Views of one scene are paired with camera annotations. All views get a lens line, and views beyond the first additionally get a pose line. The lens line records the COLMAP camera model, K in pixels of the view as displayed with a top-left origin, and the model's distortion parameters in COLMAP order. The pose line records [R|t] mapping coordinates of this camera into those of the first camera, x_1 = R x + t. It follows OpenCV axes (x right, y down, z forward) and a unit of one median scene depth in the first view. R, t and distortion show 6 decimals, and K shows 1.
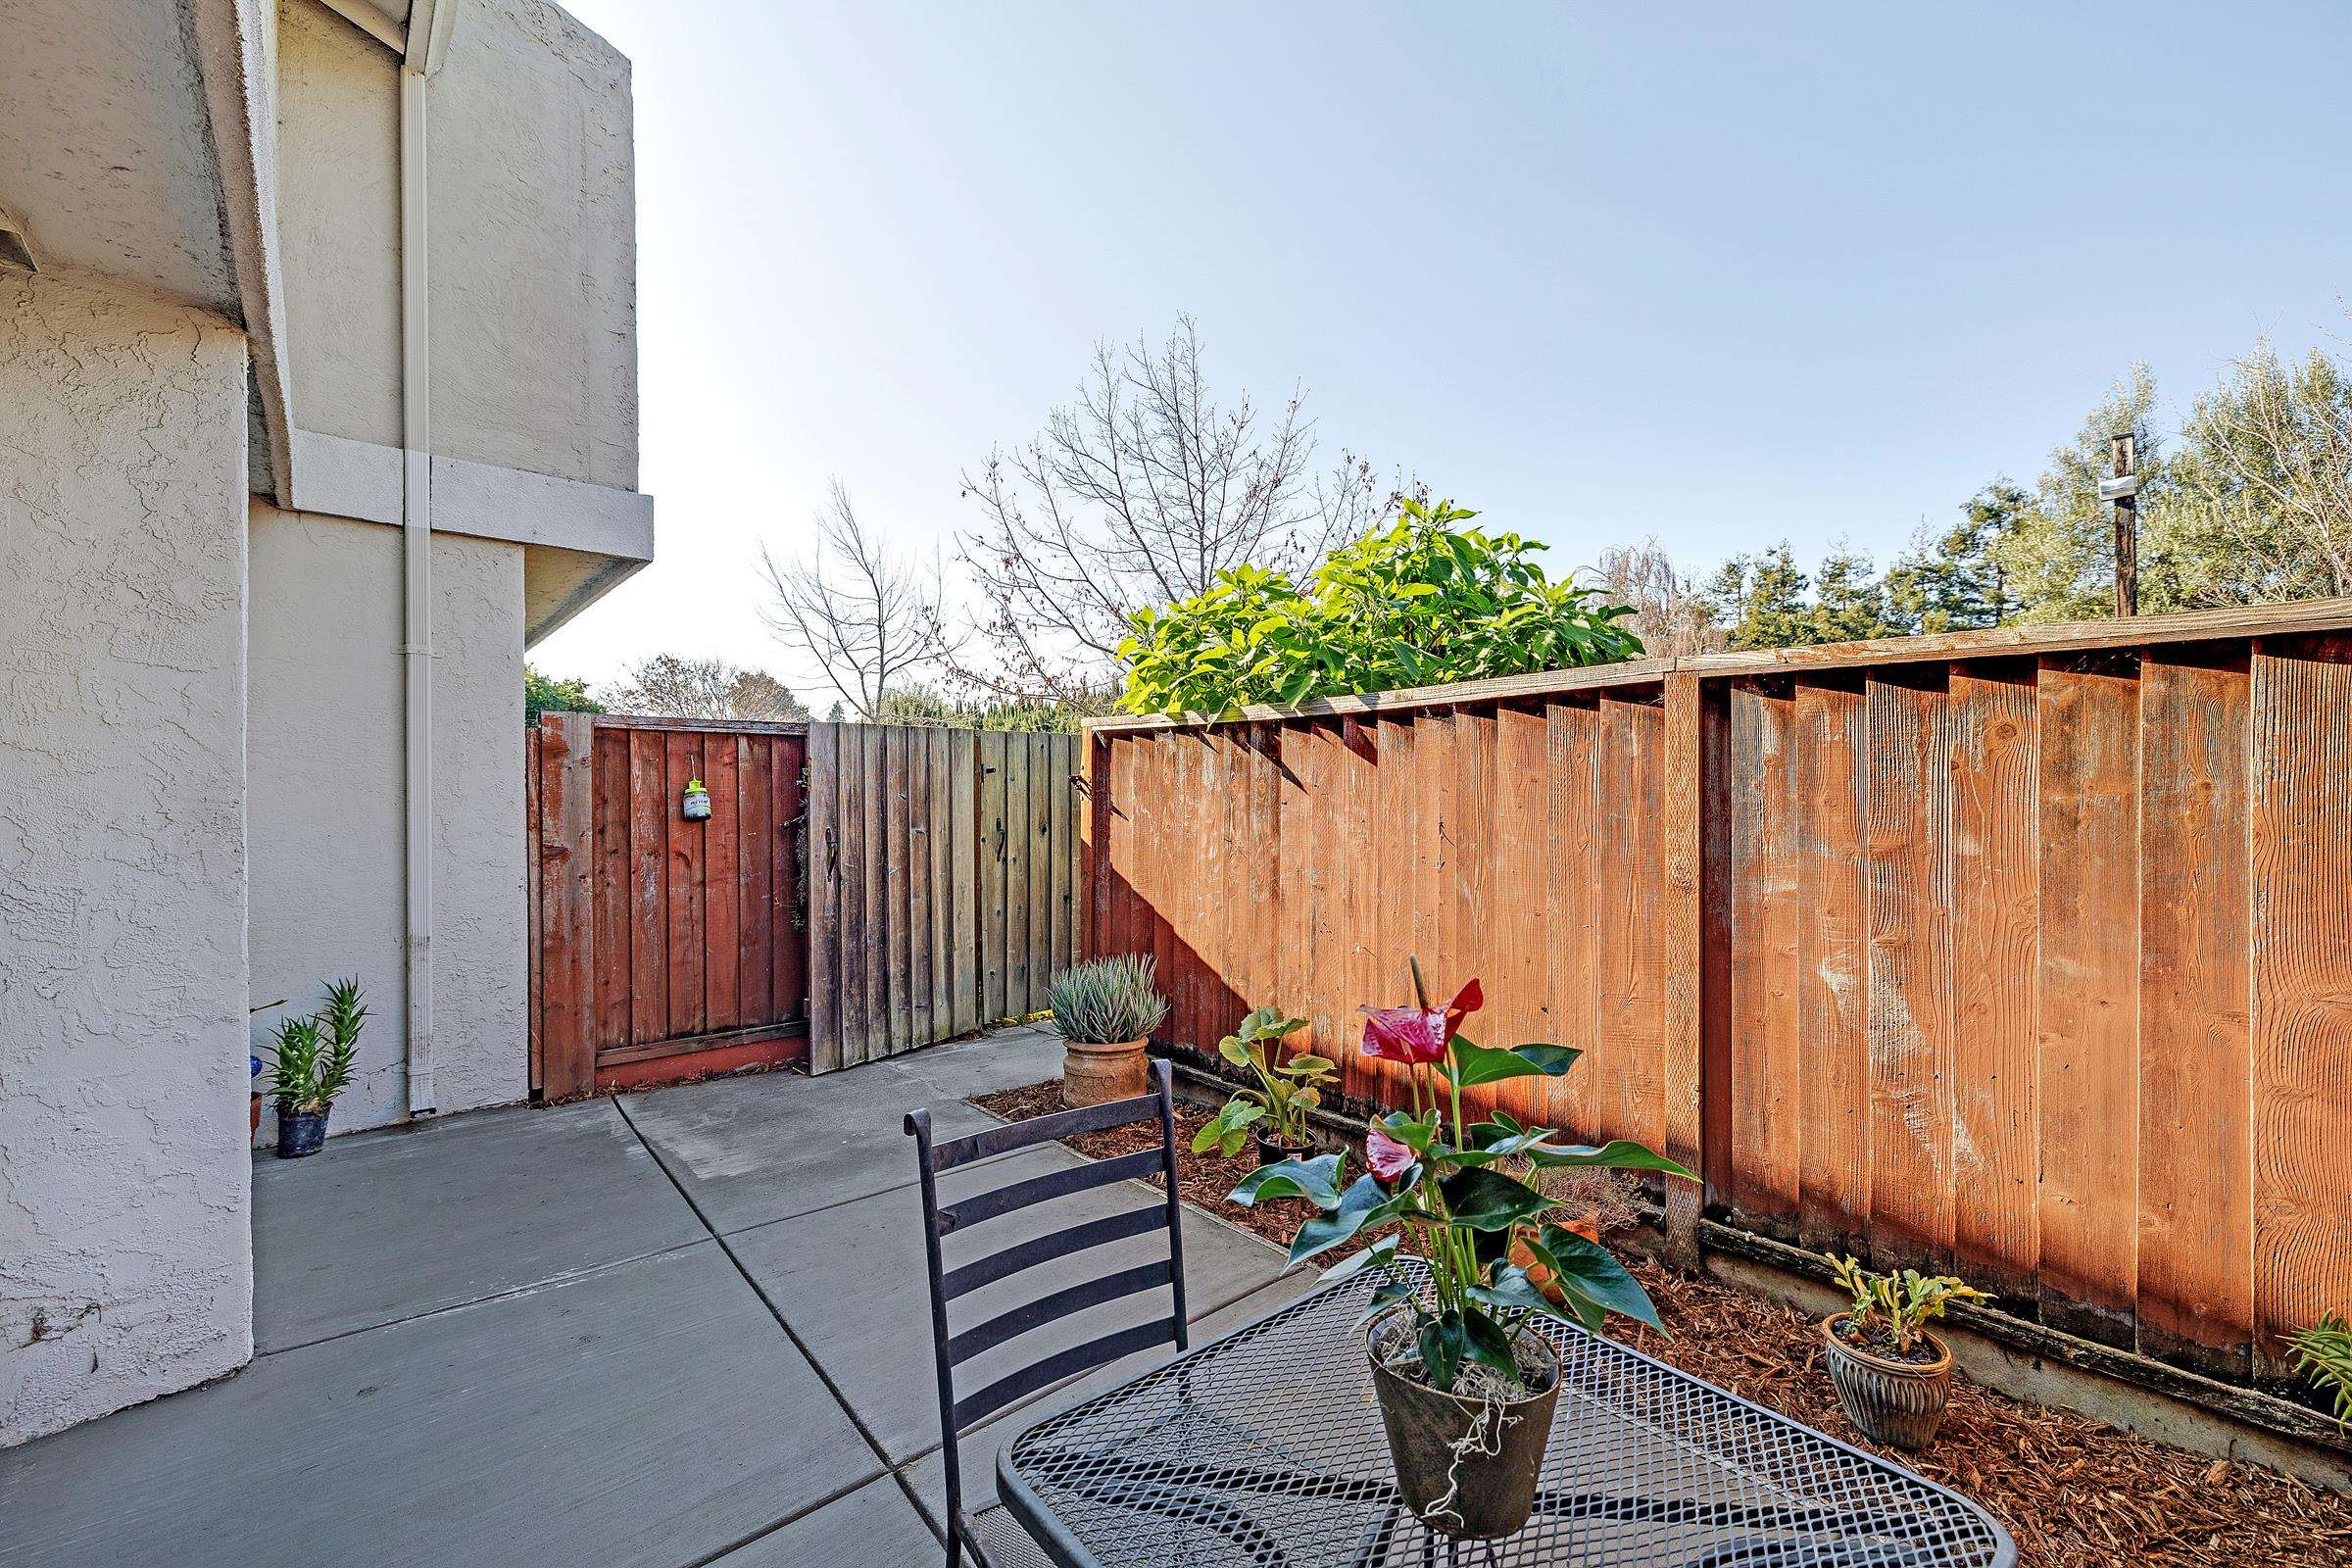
lens RADIAL K [[983.9, 0, 1178.1], [0, 983.9, 786.8], [0, 0, 1]] dist [0.000103, -0.000516]
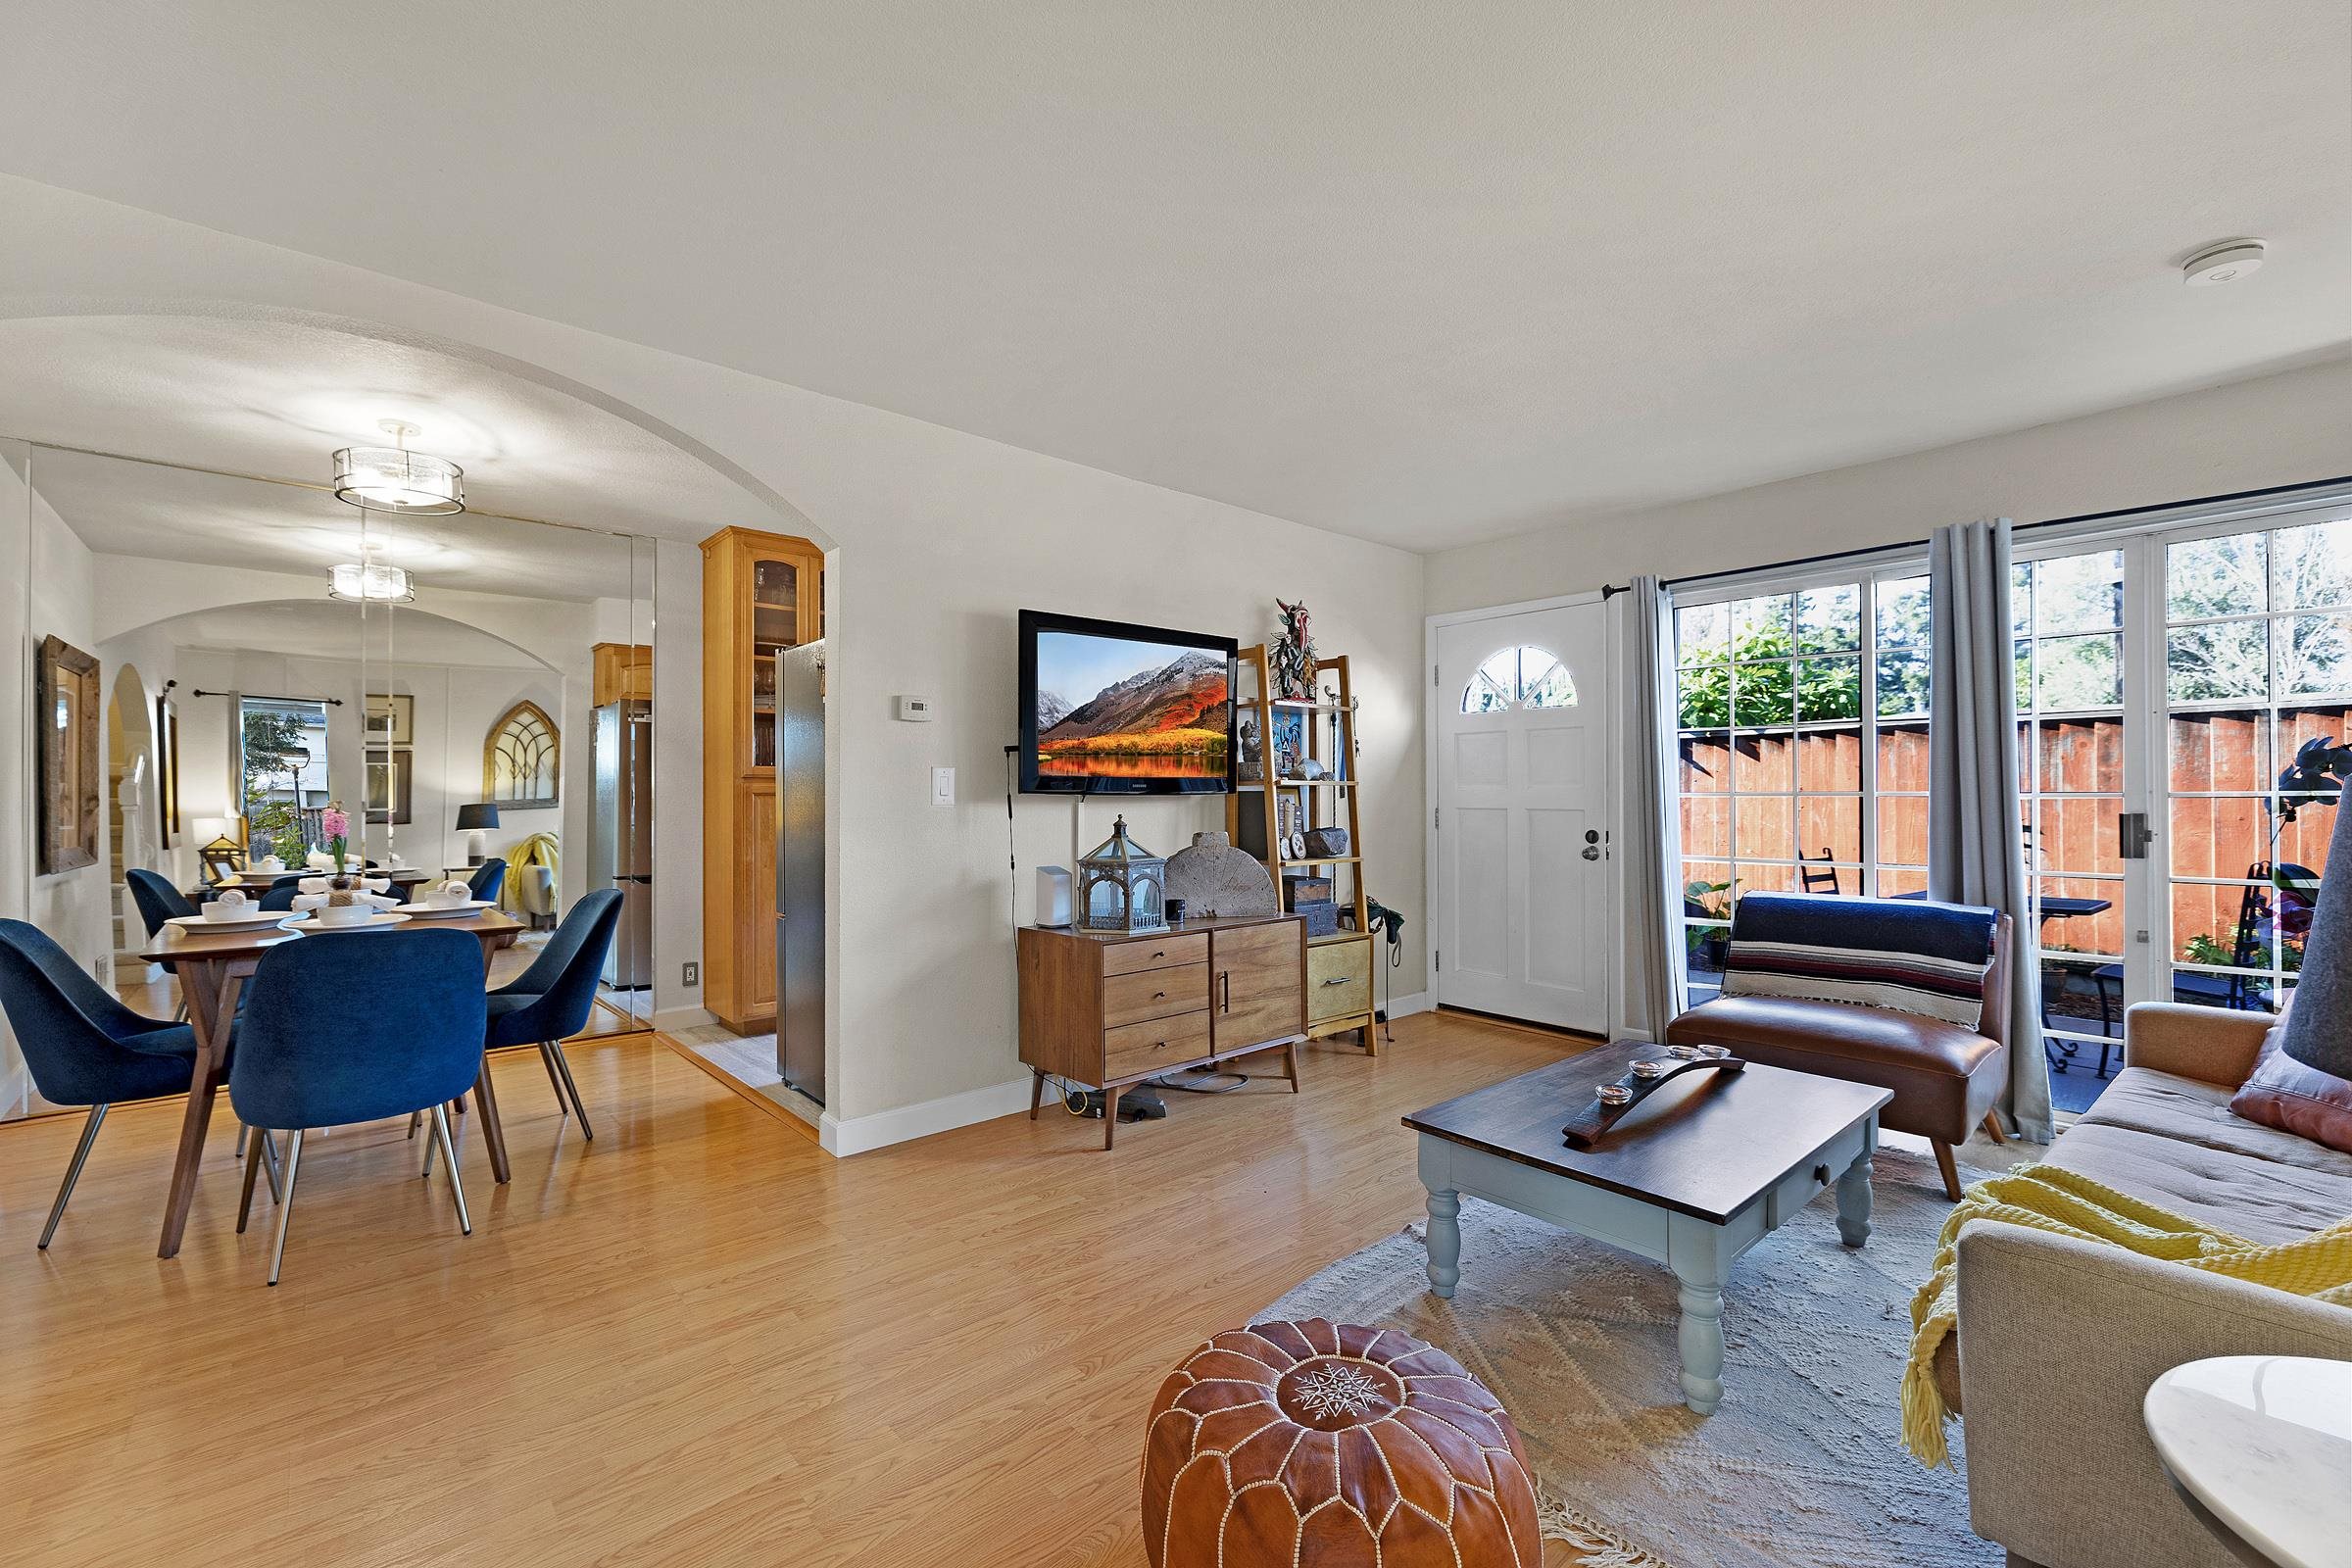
lens RADIAL K [[983.9, 0, 1165.1], [0, 983.9, 789.1], [0, 0, 1]] dist [0.000103, -0.000516]
pose [[0.999997, 0.001217, -0.002089, -1.043717], [-0.001238, 0.999948, -0.010138, 0.059360], [0.002077, 0.010141, 0.999946, -1.064053]]
